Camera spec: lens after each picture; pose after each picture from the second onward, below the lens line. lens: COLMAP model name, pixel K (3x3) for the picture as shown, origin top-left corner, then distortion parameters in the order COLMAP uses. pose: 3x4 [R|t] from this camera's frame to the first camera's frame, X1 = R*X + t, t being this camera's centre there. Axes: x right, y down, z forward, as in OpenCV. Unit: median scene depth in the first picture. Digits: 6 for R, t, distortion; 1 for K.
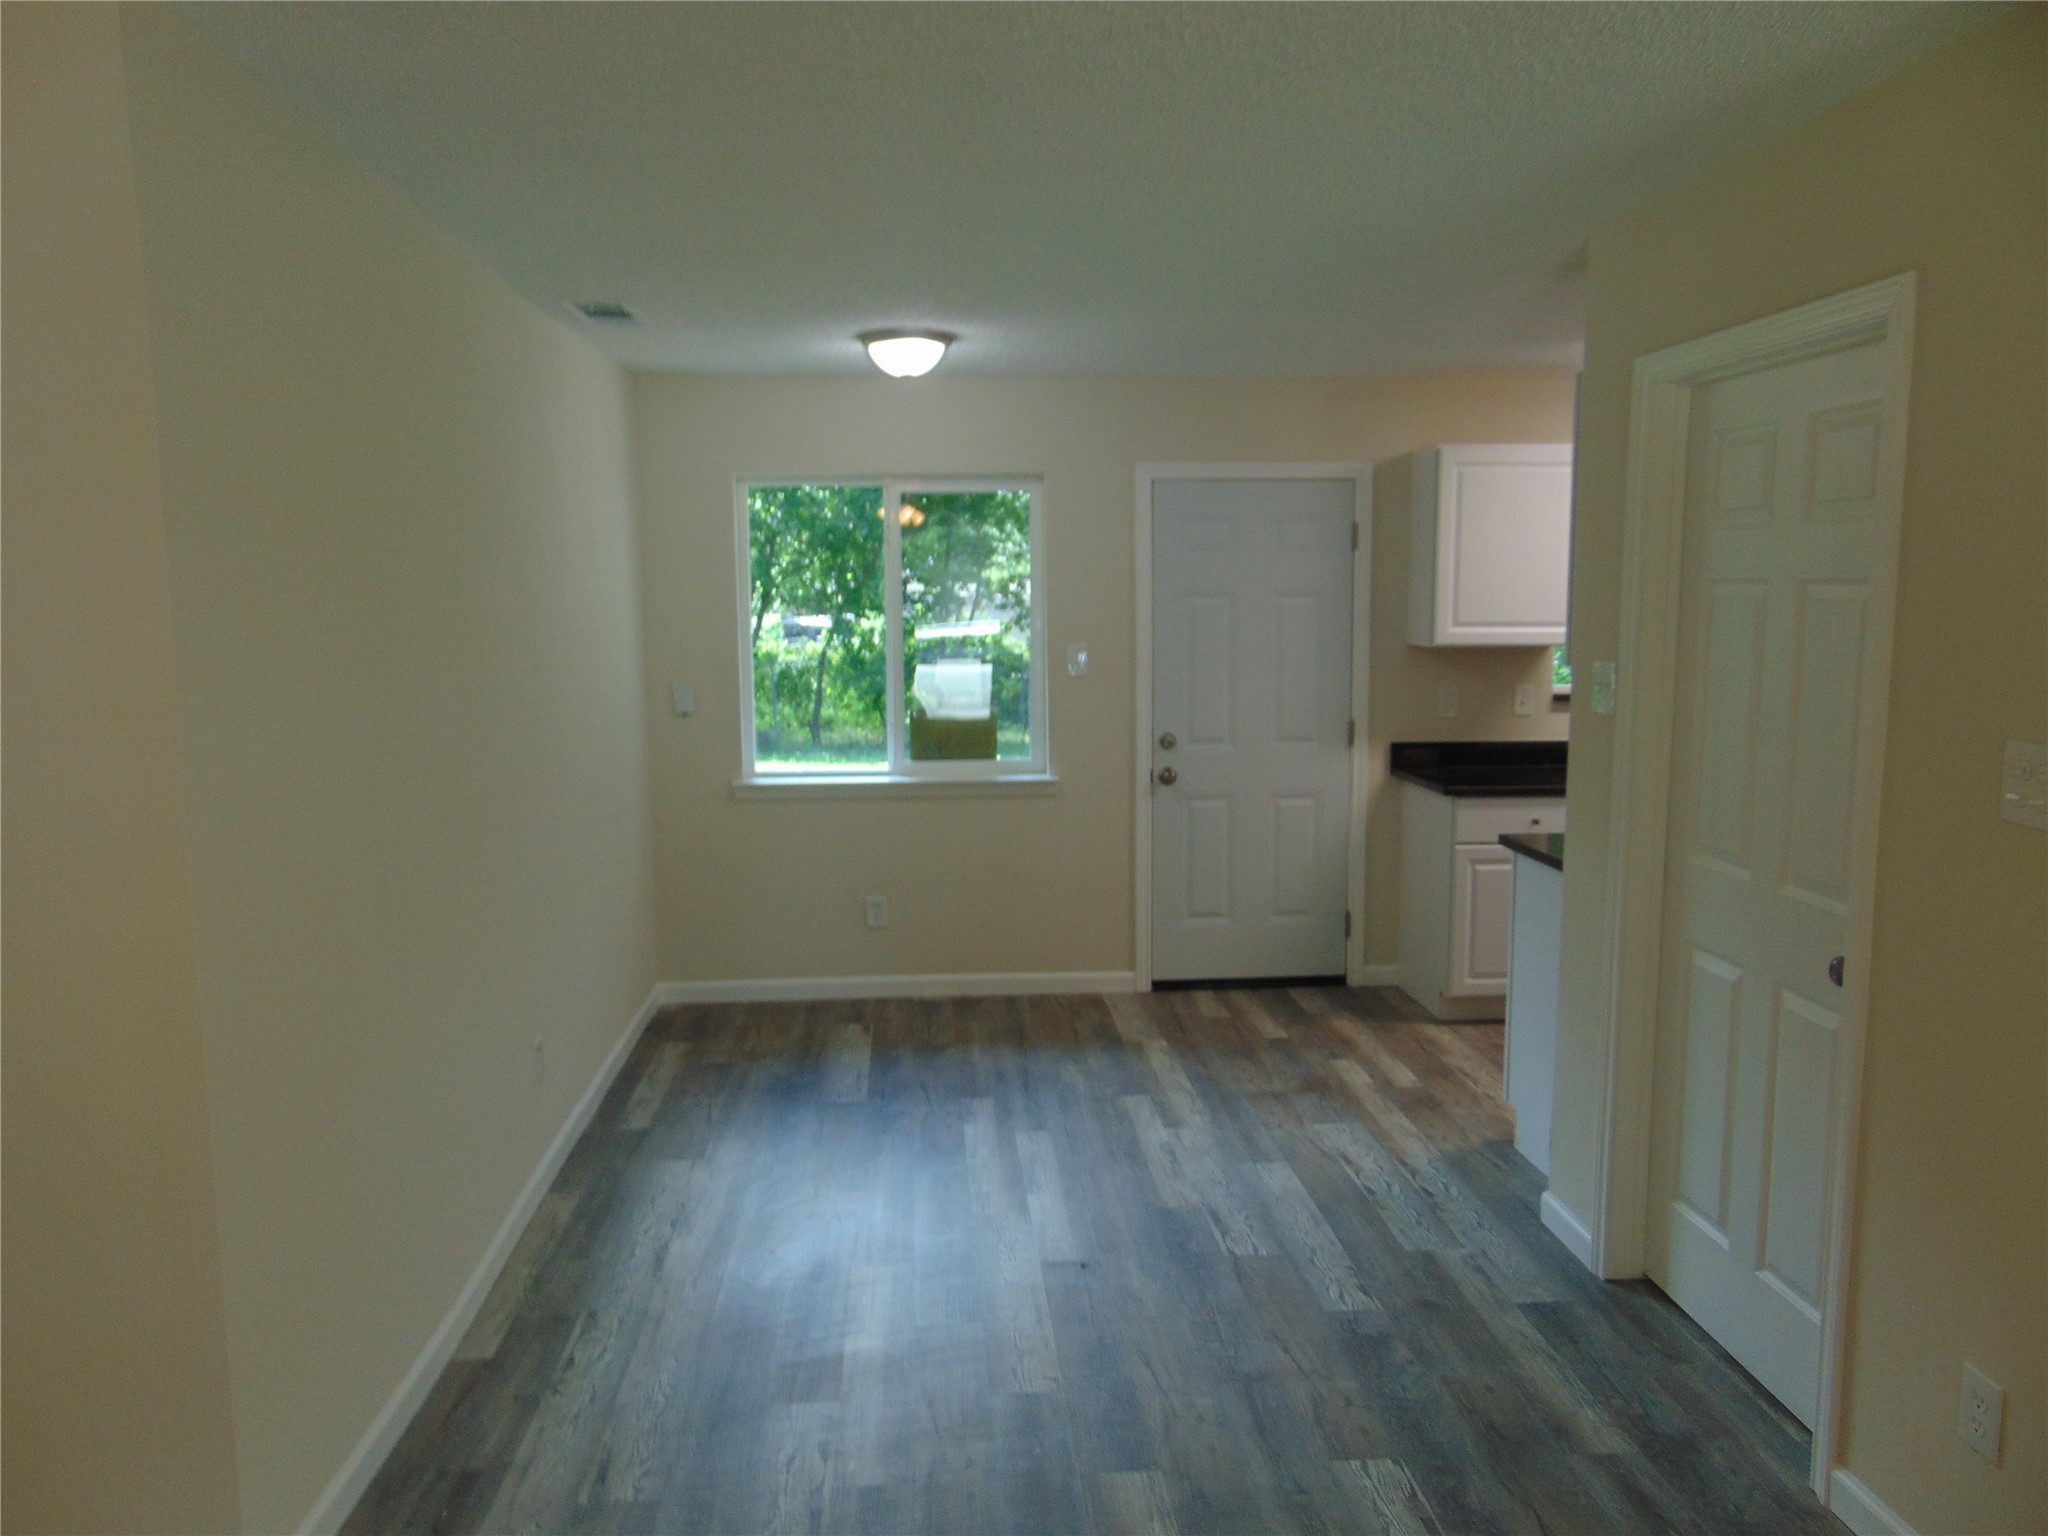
lens RADIAL K [[1539.6, 0, 1019.1], [0, 1539.6, 769.5], [0, 0, 1]] dist [-0.029594, 0.069256]
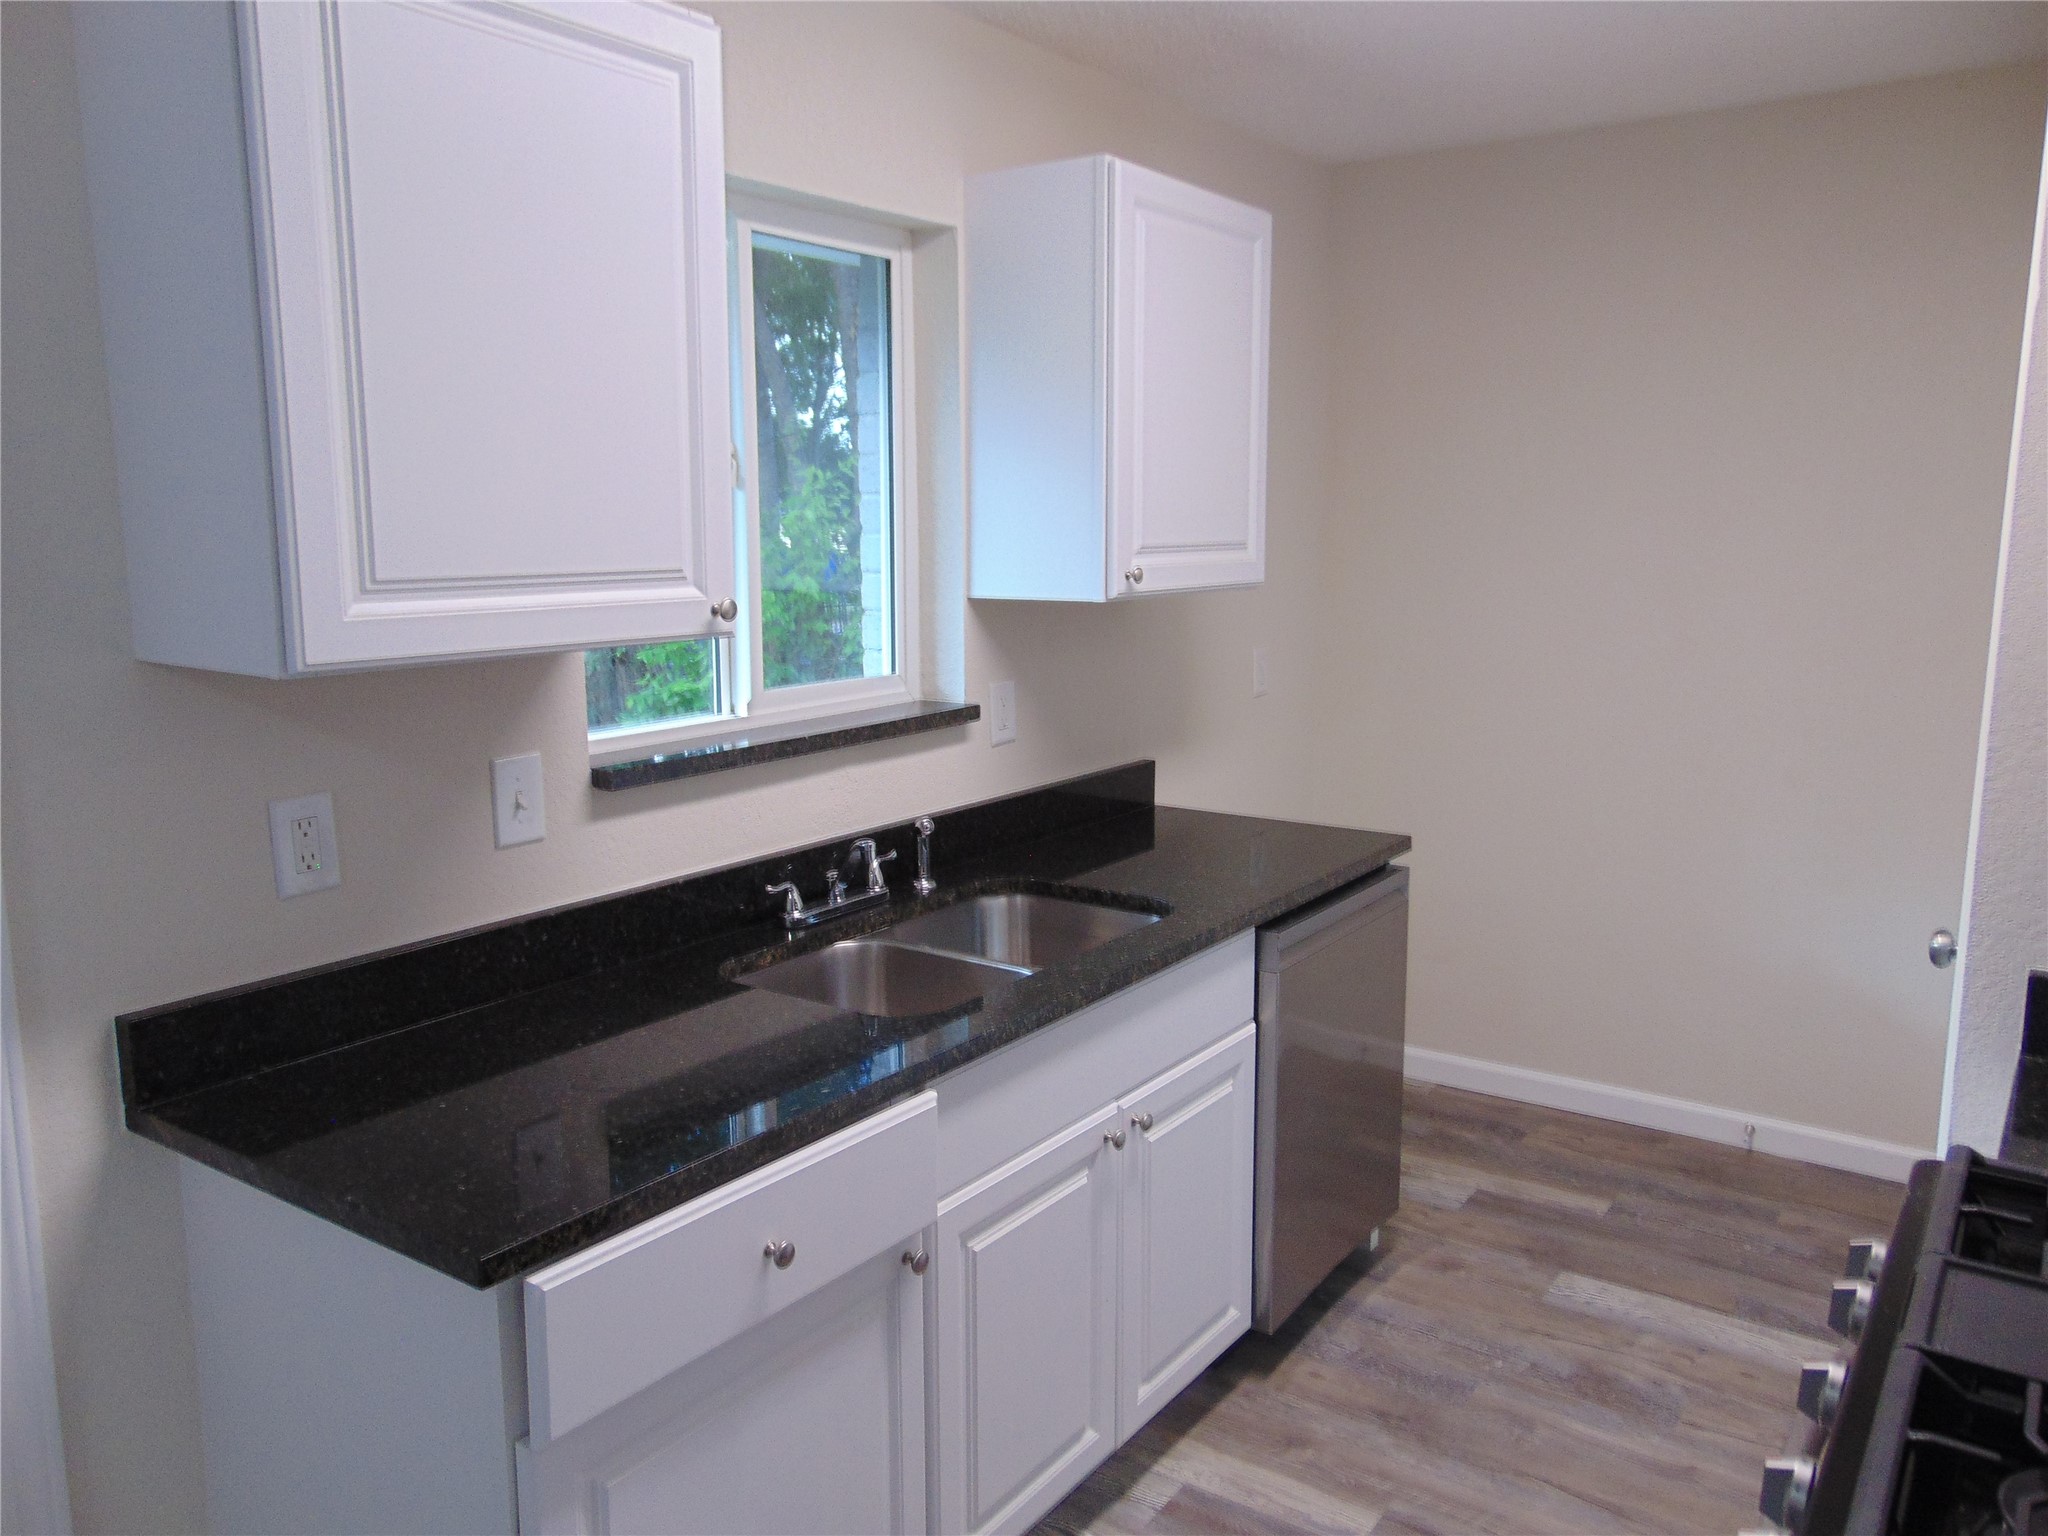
lens RADIAL K [[1539.6, 0, 1019.1], [0, 1539.6, 769.5], [0, 0, 1]] dist [-0.029594, 0.069256]
pose [[0.629032, -0.122080, 0.767734, 0.159010], [0.090401, 0.992379, 0.083733, -0.081404], [-0.772105, 0.016733, 0.635275, 0.807301]]
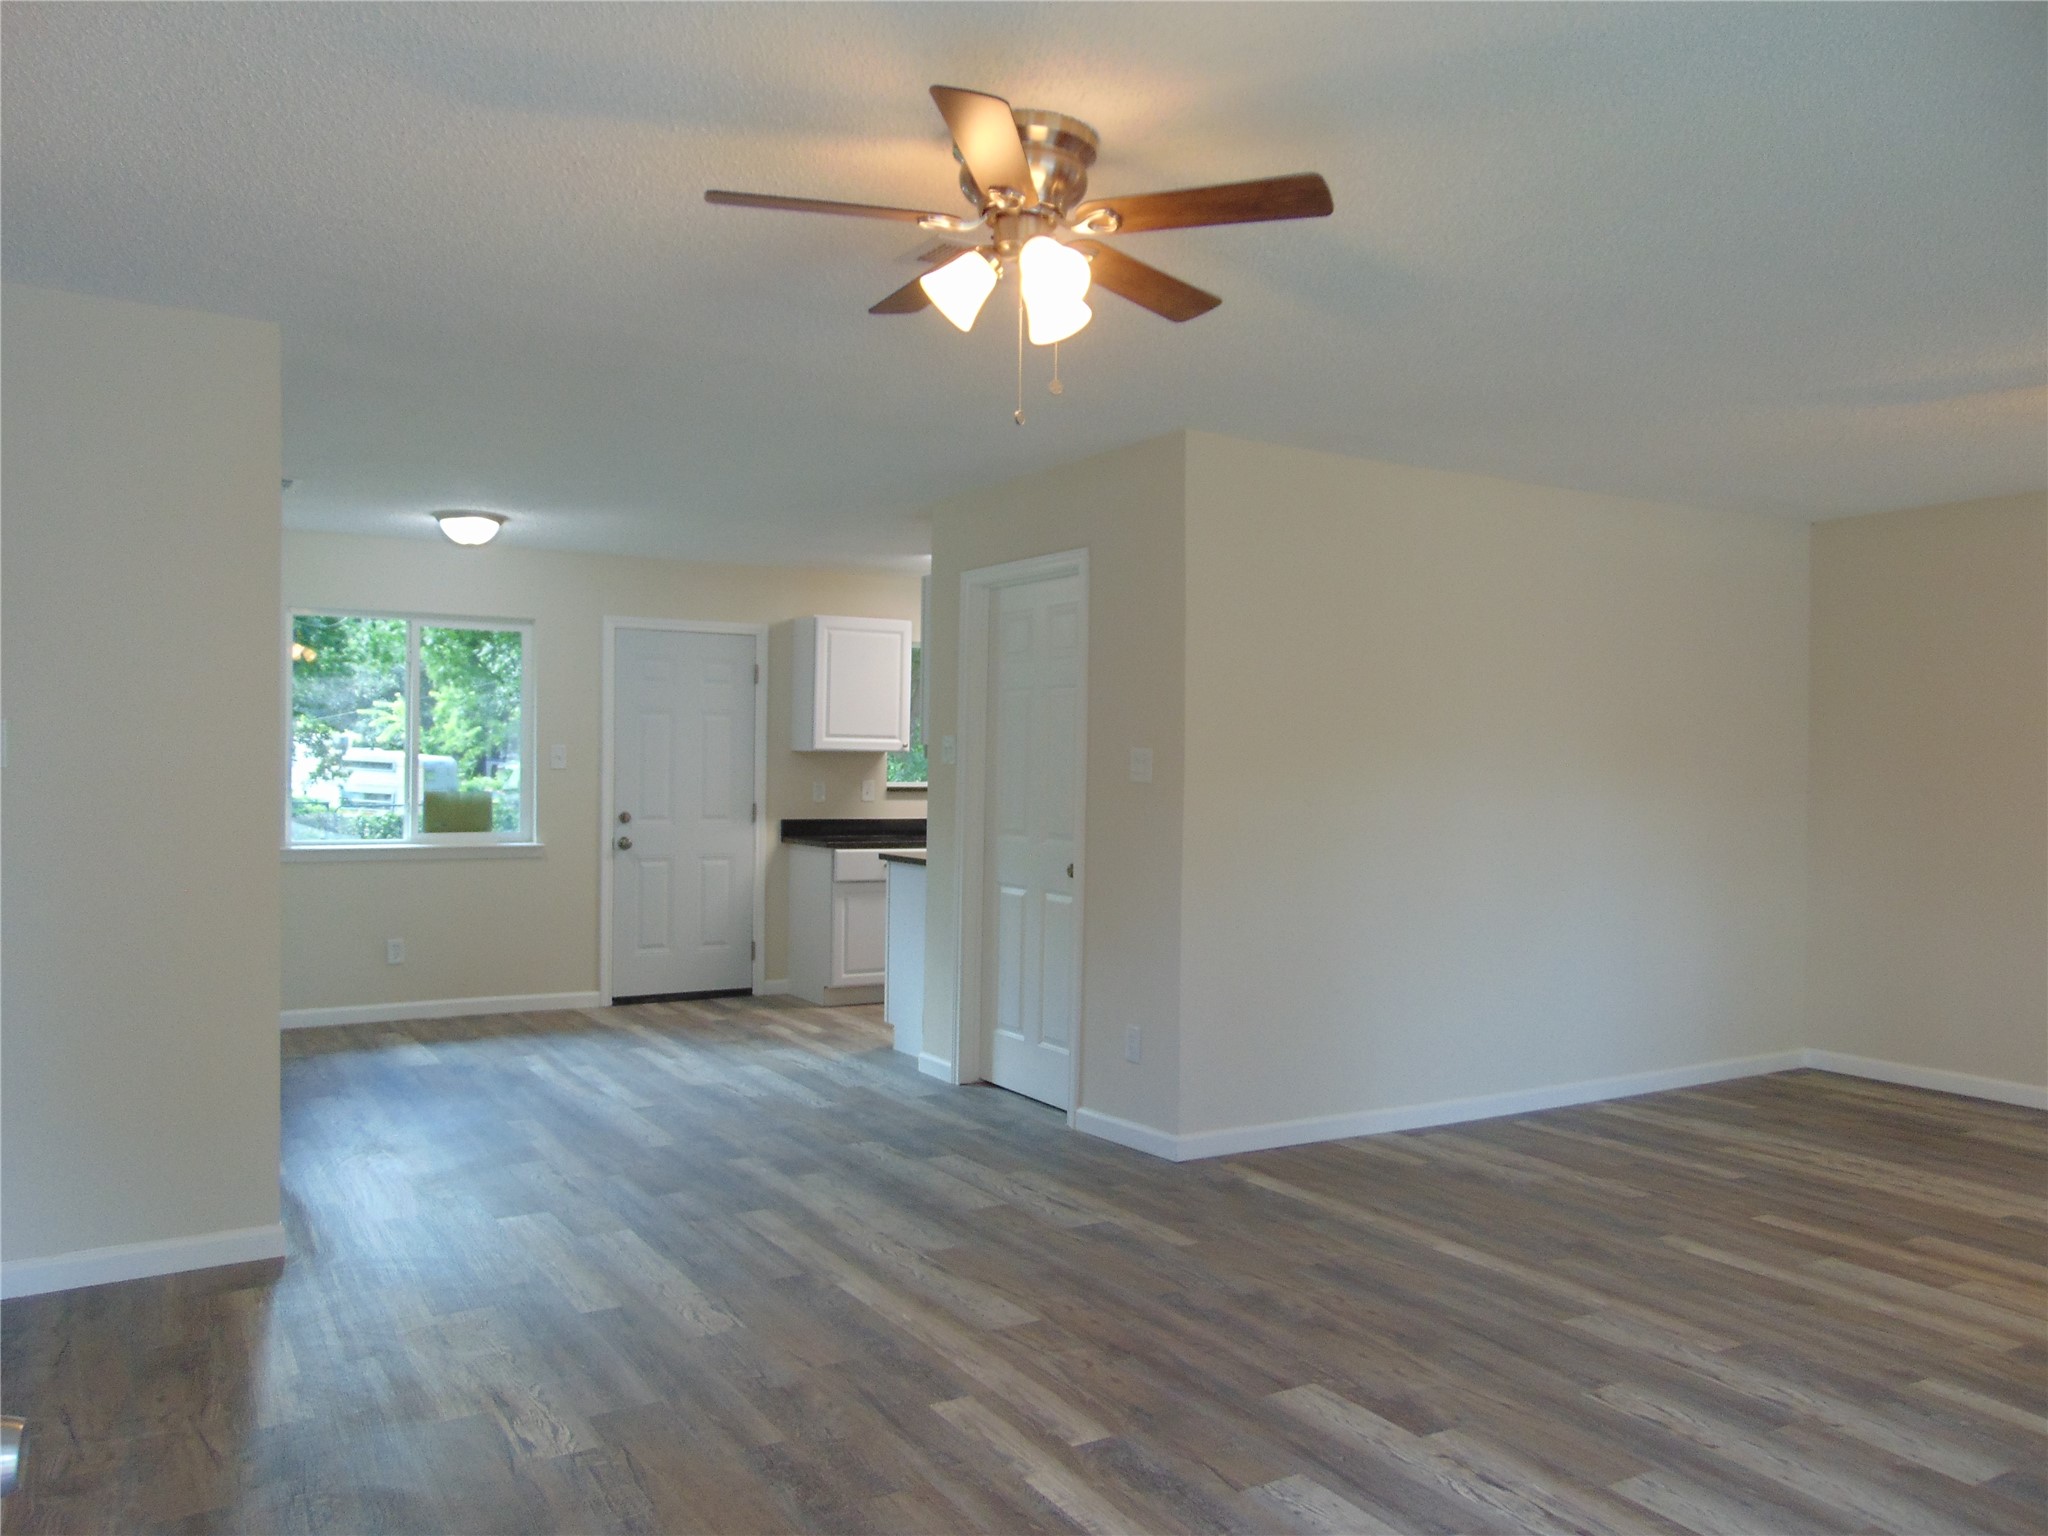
lens RADIAL K [[1546.1, 0, 1024.0], [0, 1546.1, 768.0], [0, 0, 1]] dist [-0.030444, 0.083976]
pose [[0.888597, 0.015909, 0.458413, -0.248118], [0.036128, 0.993866, -0.104524, 0.107212], [-0.457264, 0.109441, 0.882572, -0.426876]]
